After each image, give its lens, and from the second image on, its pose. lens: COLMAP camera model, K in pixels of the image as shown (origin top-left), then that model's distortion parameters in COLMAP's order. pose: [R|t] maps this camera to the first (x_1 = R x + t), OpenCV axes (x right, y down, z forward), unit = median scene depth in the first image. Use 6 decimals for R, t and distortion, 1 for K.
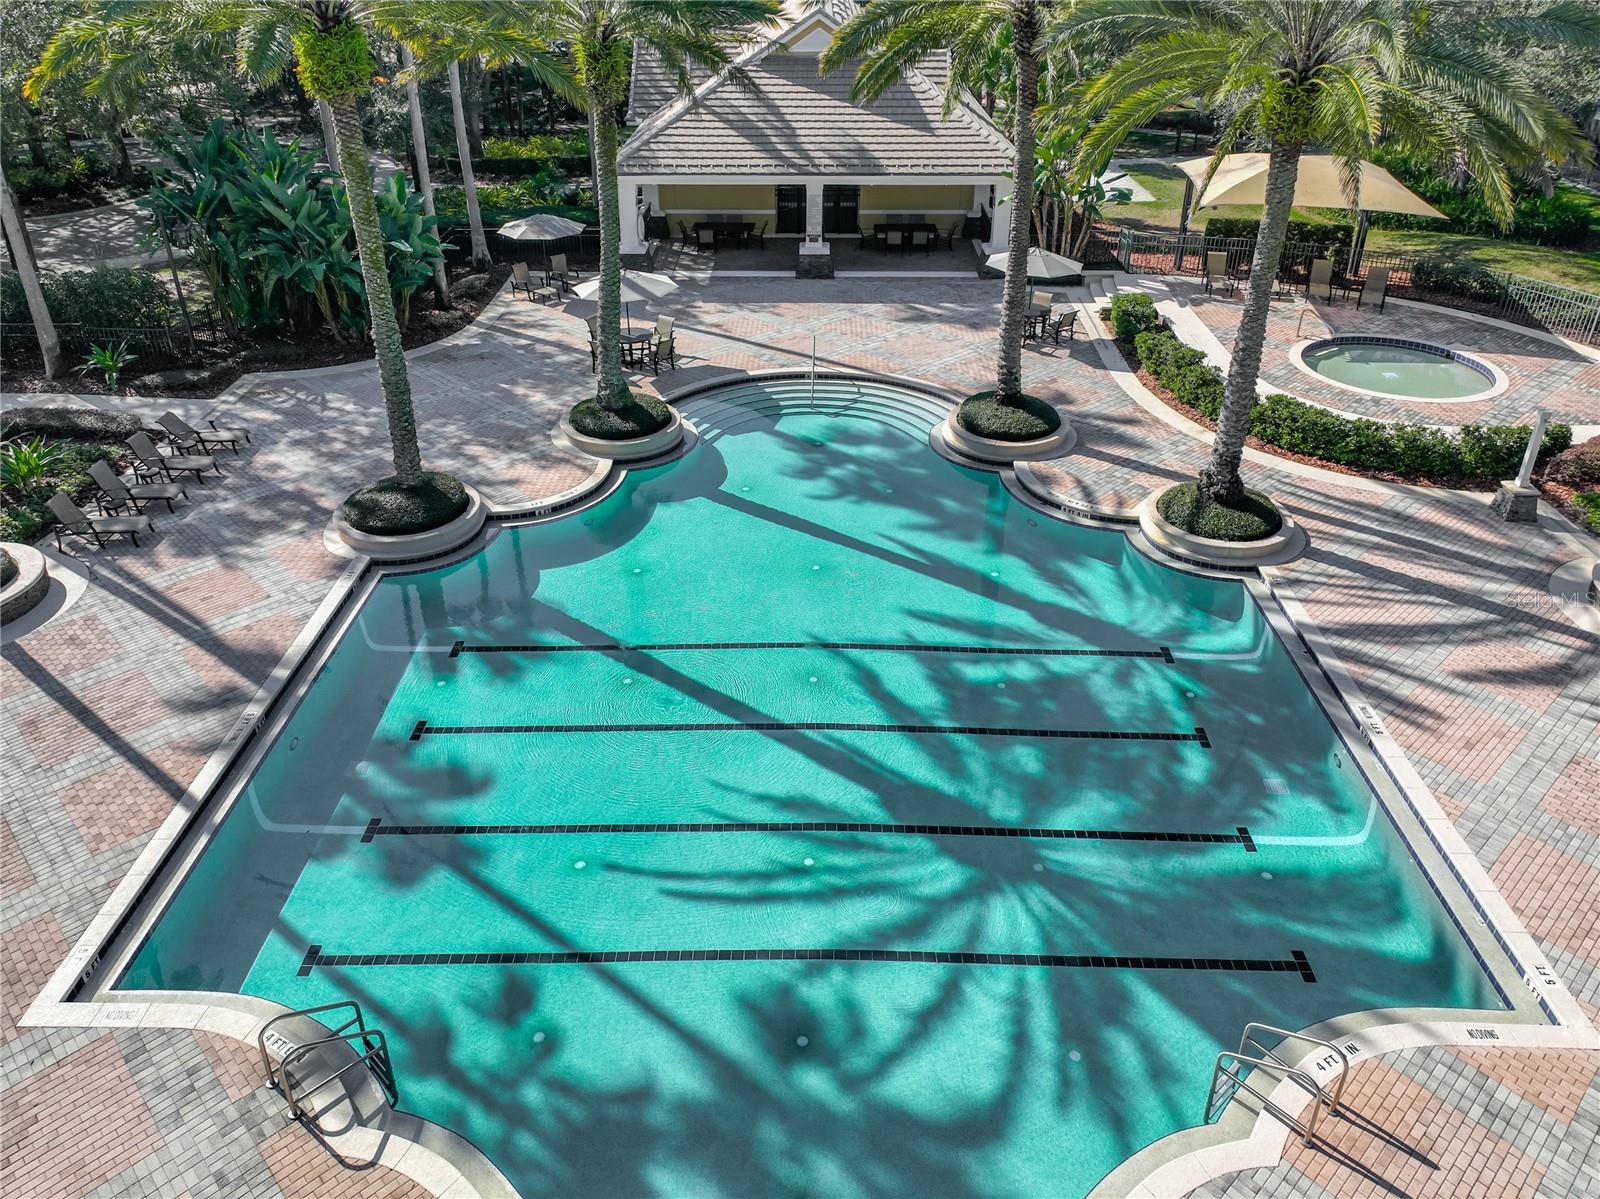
lens RADIAL K [[1136.4, 0, 800.5], [0, 1136.4, 596.2], [0, 0, 1]] dist [0.006288, 0.004753]
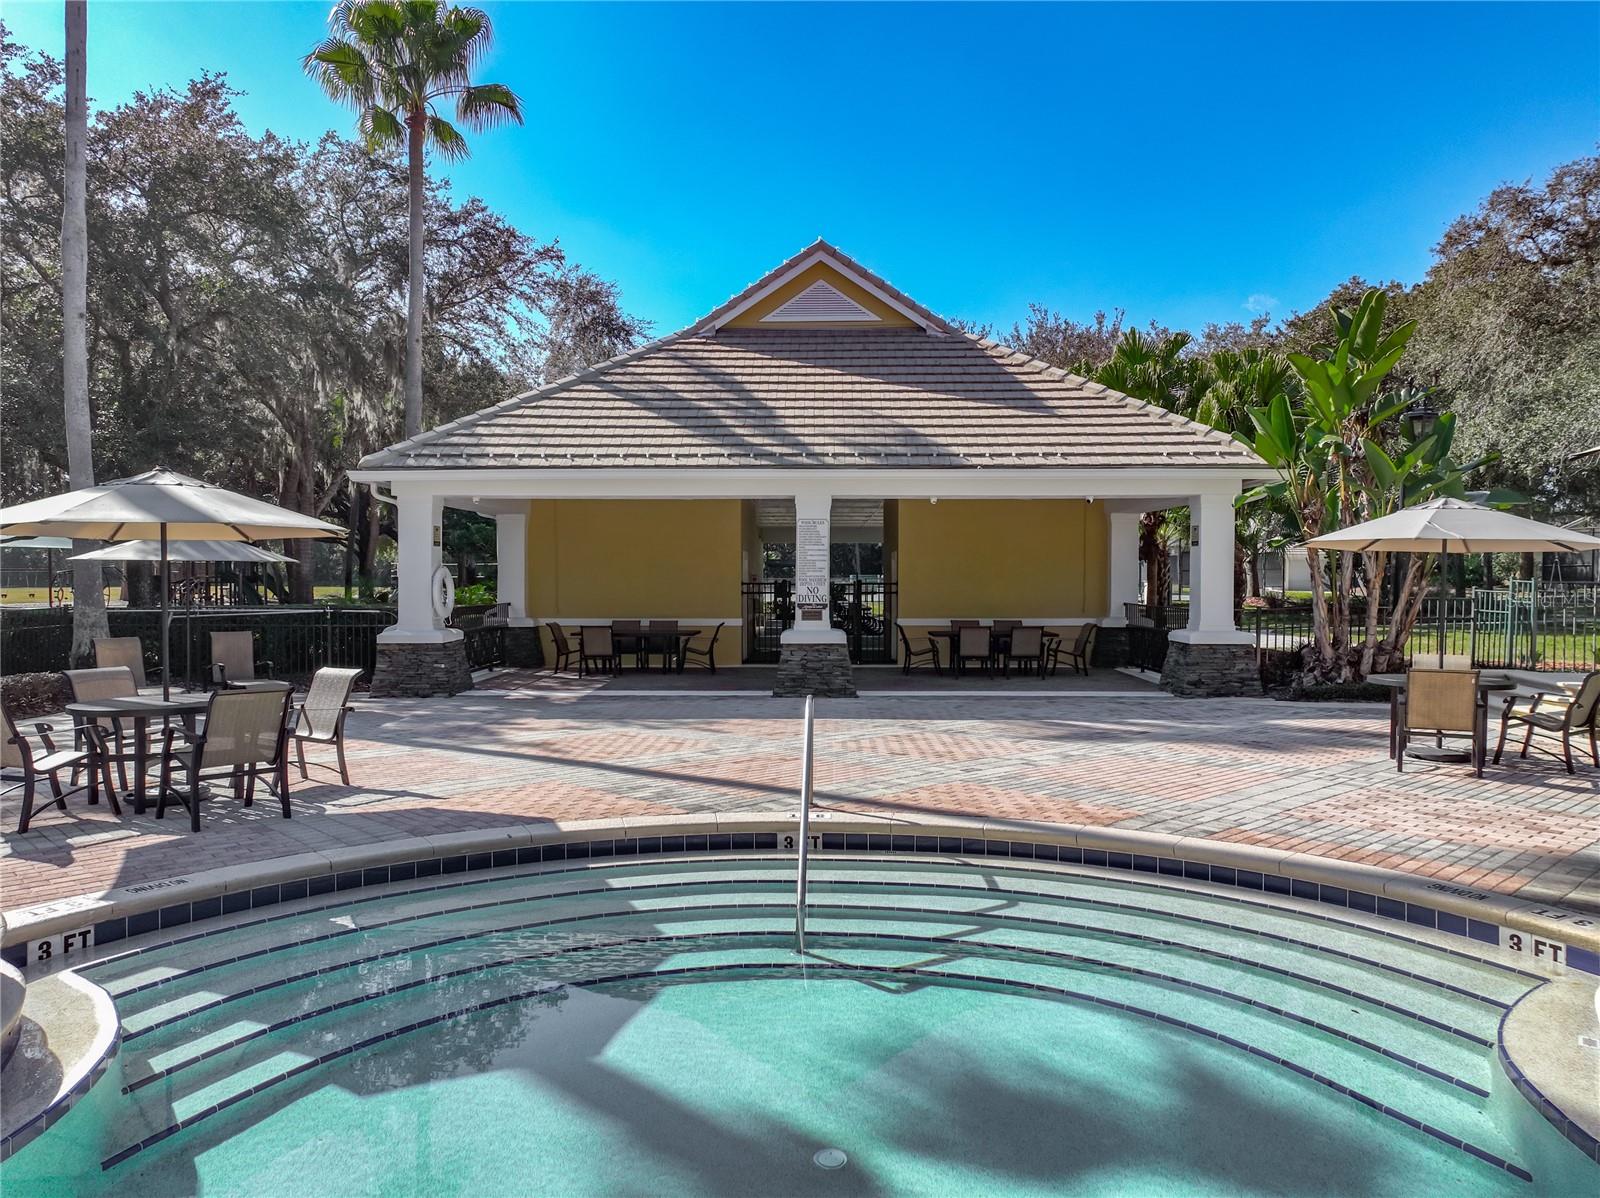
lens RADIAL K [[1136.4, 0, 799.8], [0, 1136.4, 590.4], [0, 0, 1]] dist [0.006288, 0.004753]
pose [[0.999991, 0.003140, -0.002829, 0.008612], [-0.004142, 0.861441, -0.507841, -0.090141], [0.000842, 0.507848, 0.861446, 0.616230]]
